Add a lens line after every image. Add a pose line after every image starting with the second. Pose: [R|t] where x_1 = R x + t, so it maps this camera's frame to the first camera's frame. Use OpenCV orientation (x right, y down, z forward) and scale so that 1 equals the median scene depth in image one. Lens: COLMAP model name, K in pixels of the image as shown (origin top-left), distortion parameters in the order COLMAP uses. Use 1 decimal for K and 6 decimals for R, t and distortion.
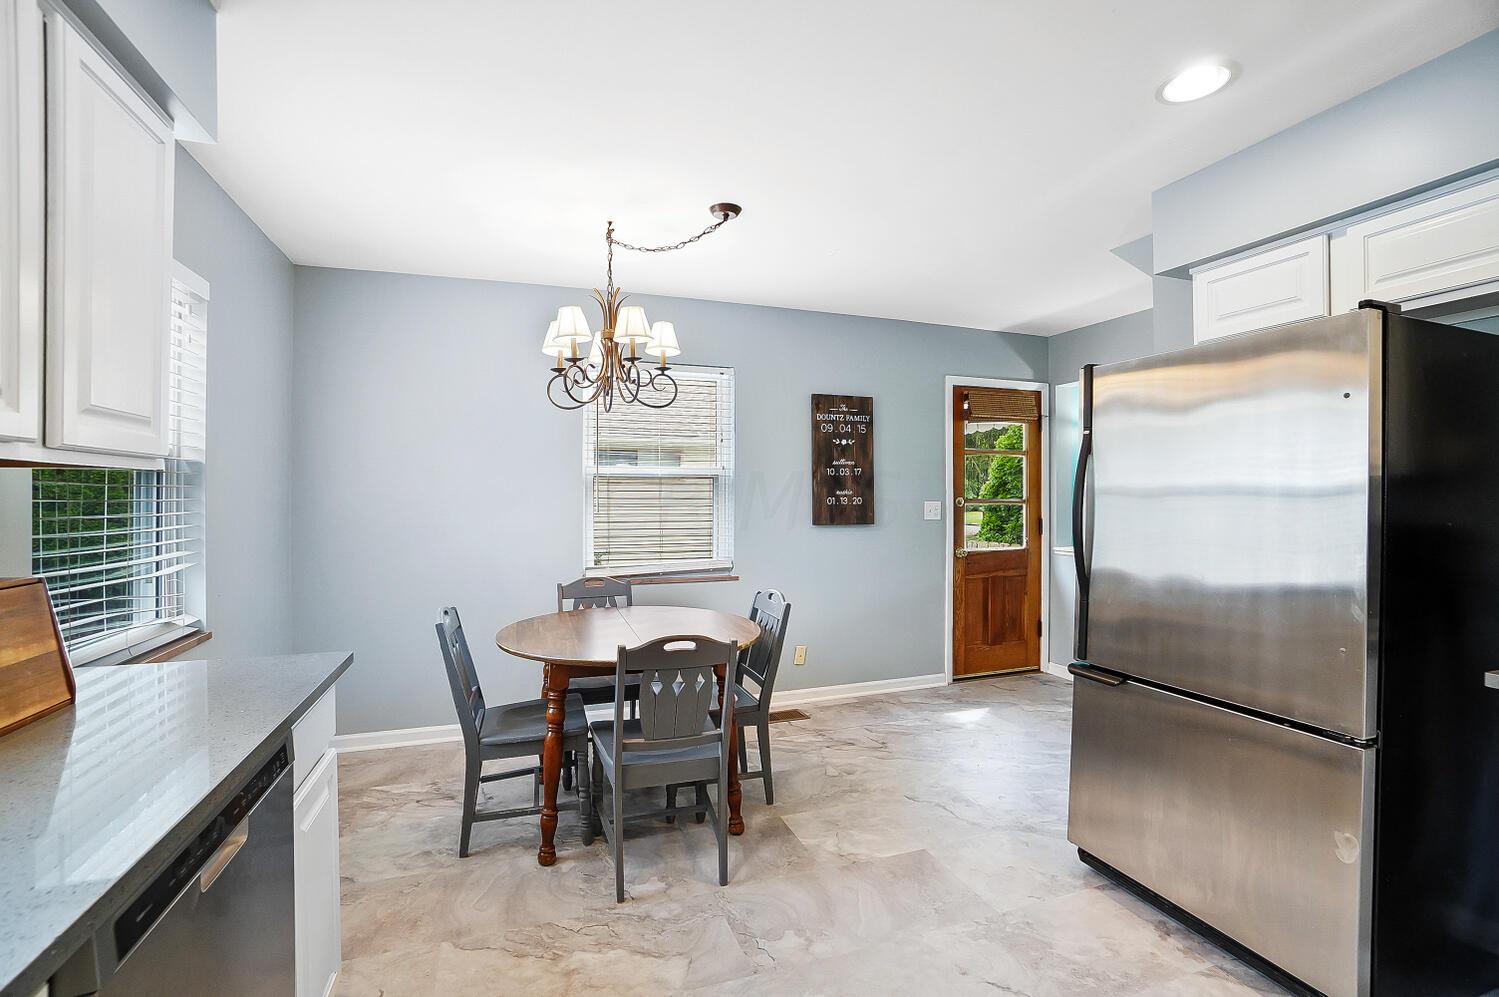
lens RADIAL K [[659.3, 0, 749.5], [0, 659.3, 498.5], [0, 0, 1]] dist [-0.001553, -0.000150]
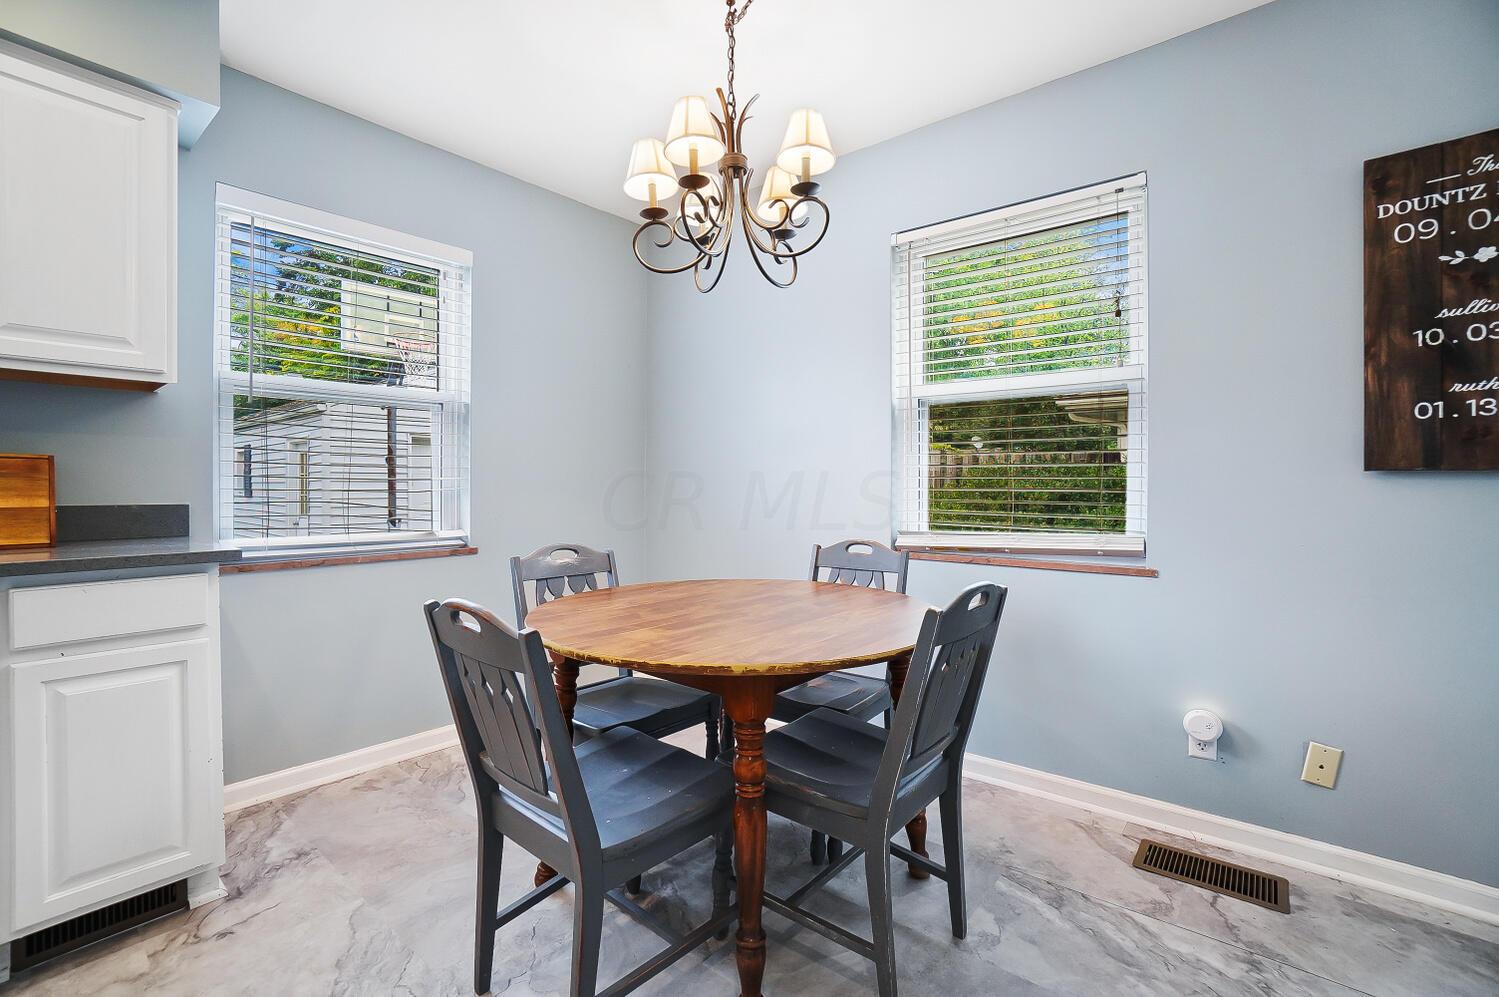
lens RADIAL K [[670.3, 0, 748.2], [0, 670.3, 489.7], [0, 0, 1]] dist [-0.059834, 0.021594]
pose [[0.514543, 0.007700, -0.857430, 0.247459], [-0.002468, 0.999969, 0.007499, 0.050302], [0.857461, -0.001742, 0.514546, 0.445723]]
